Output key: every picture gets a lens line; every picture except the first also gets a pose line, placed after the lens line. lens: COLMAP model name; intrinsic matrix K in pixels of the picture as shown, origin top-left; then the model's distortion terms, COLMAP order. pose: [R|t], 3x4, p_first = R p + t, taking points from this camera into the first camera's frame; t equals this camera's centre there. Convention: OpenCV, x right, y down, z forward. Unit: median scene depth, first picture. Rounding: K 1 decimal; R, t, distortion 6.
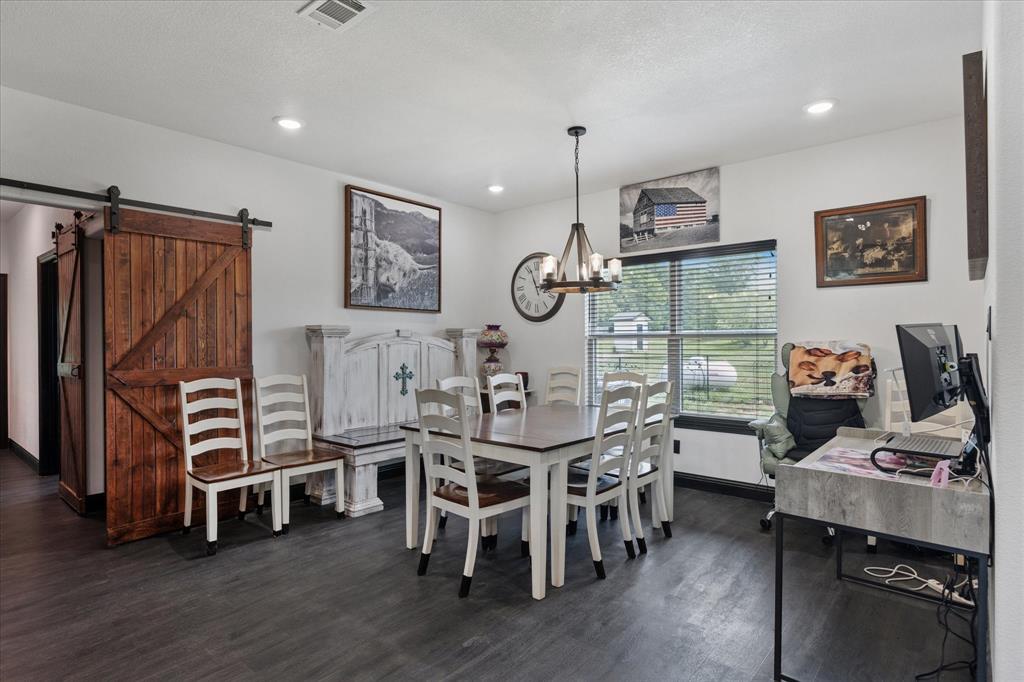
lens RADIAL K [[538.9, 0, 510.0], [0, 538.9, 339.3], [0, 0, 1]] dist [-0.001113, 0.000070]
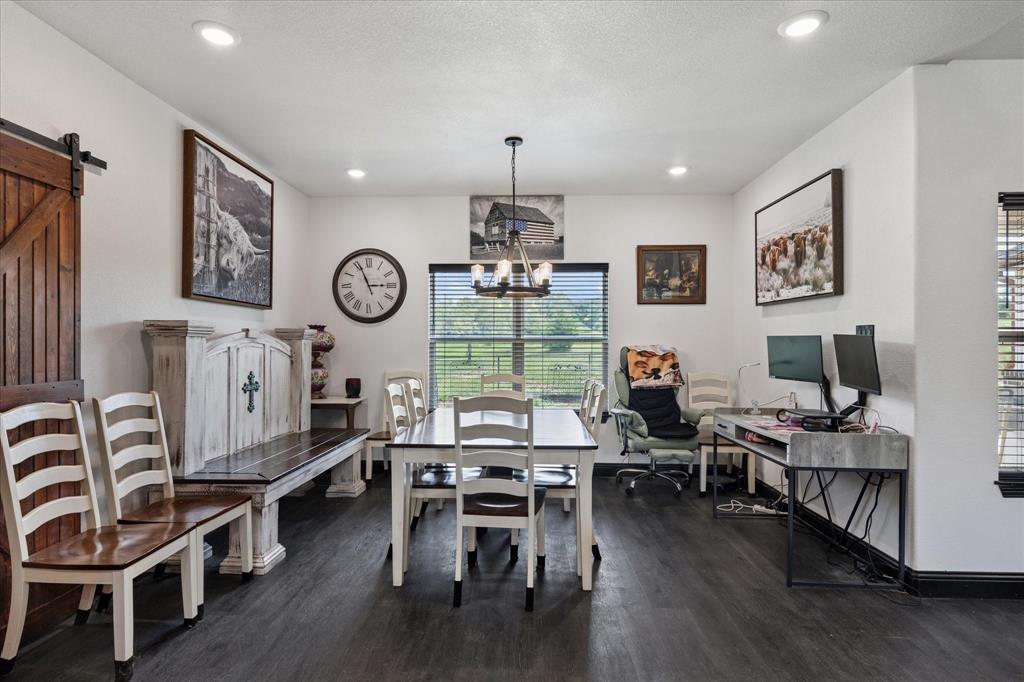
lens RADIAL K [[538.9, 0, 510.0], [0, 538.9, 339.3], [0, 0, 1]] dist [-0.001113, 0.000070]
pose [[0.780132, 0.010615, 0.625524, -0.429094], [-0.006360, 0.999939, -0.009036, 0.002375], [-0.625582, 0.003071, 0.780152, 0.161574]]
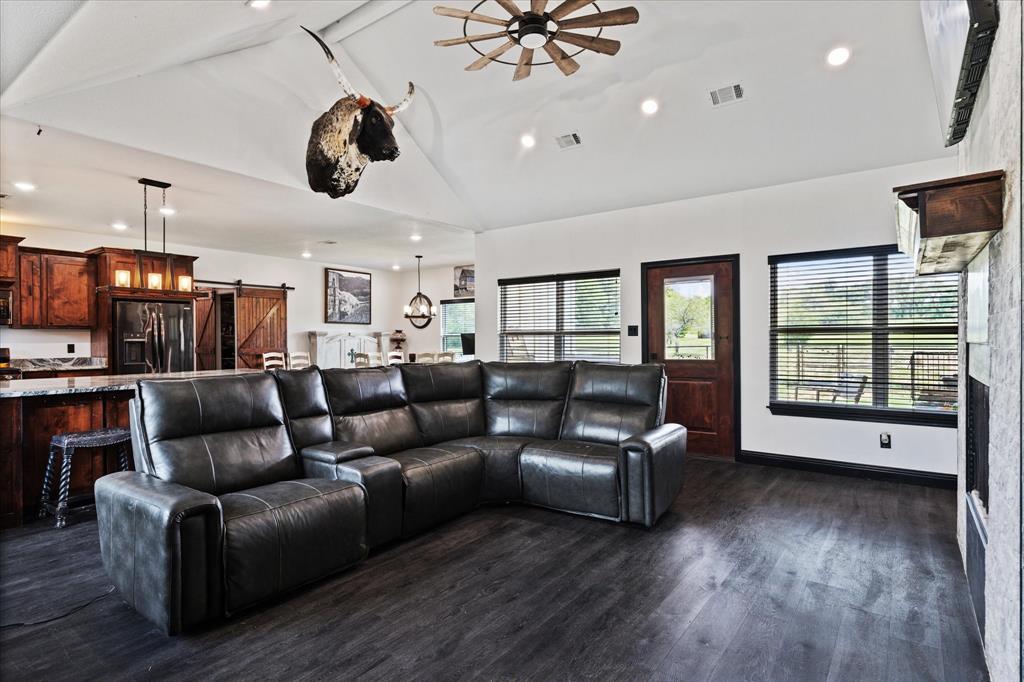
lens RADIAL K [[538.9, 0, 510.0], [0, 538.9, 339.3], [0, 0, 1]] dist [-0.001113, 0.000070]
pose [[0.997352, 0.000605, 0.072730, 0.303365], [-0.000697, 0.999999, 0.001235, 0.005912], [-0.072729, -0.001283, 0.997351, -1.317243]]
